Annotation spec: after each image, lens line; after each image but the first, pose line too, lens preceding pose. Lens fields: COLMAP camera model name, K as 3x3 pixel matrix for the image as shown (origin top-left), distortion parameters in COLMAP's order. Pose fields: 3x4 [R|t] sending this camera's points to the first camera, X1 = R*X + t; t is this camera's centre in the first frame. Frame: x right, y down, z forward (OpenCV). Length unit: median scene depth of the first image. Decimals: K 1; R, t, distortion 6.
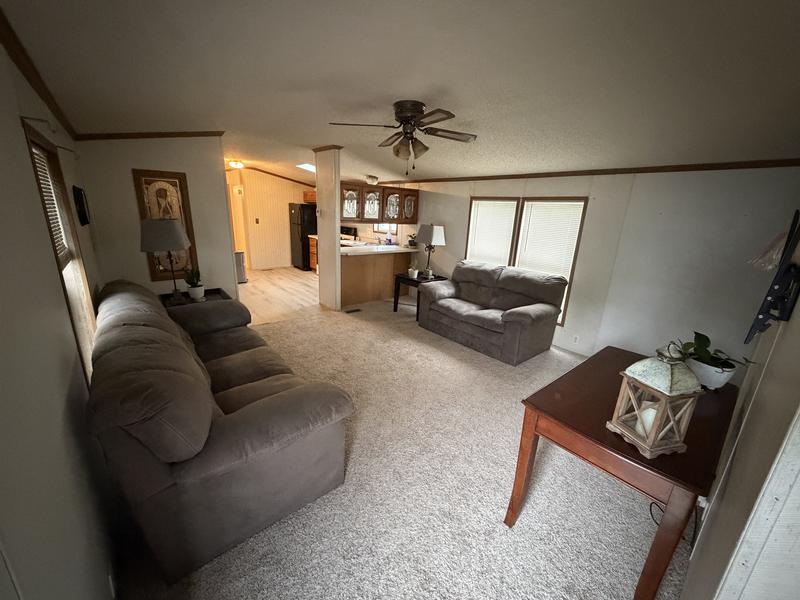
lens RADIAL K [[321.3, 0, 400.0], [0, 321.3, 300.0], [0, 0, 1]] dist [-0.000106, 0.000093]
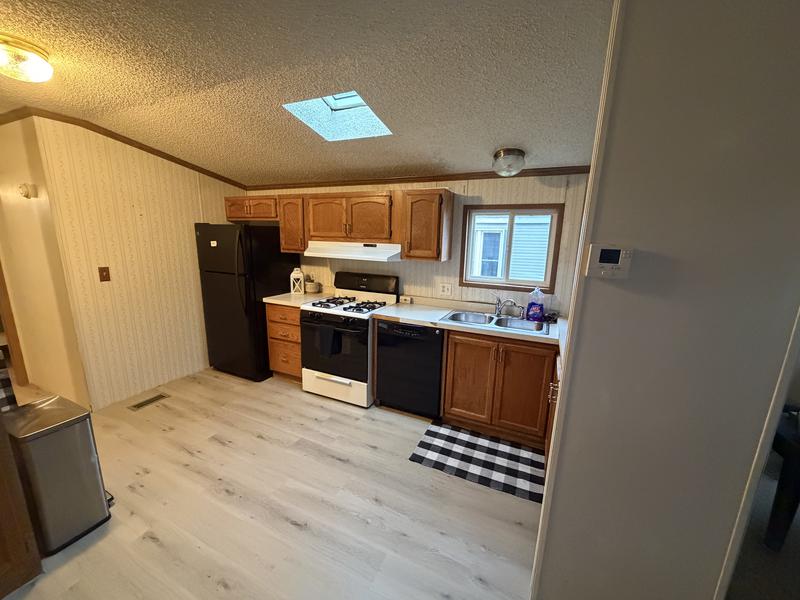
lens RADIAL K [[323.8, 0, 380.3], [0, 323.8, 297.5], [0, 0, 1]] dist [0.000331, 0.000037]
pose [[0.924099, -0.112126, 0.365334, -0.295530], [0.130078, 0.991193, -0.024818, -0.171359], [-0.359334, 0.070456, 0.930545, 0.550177]]
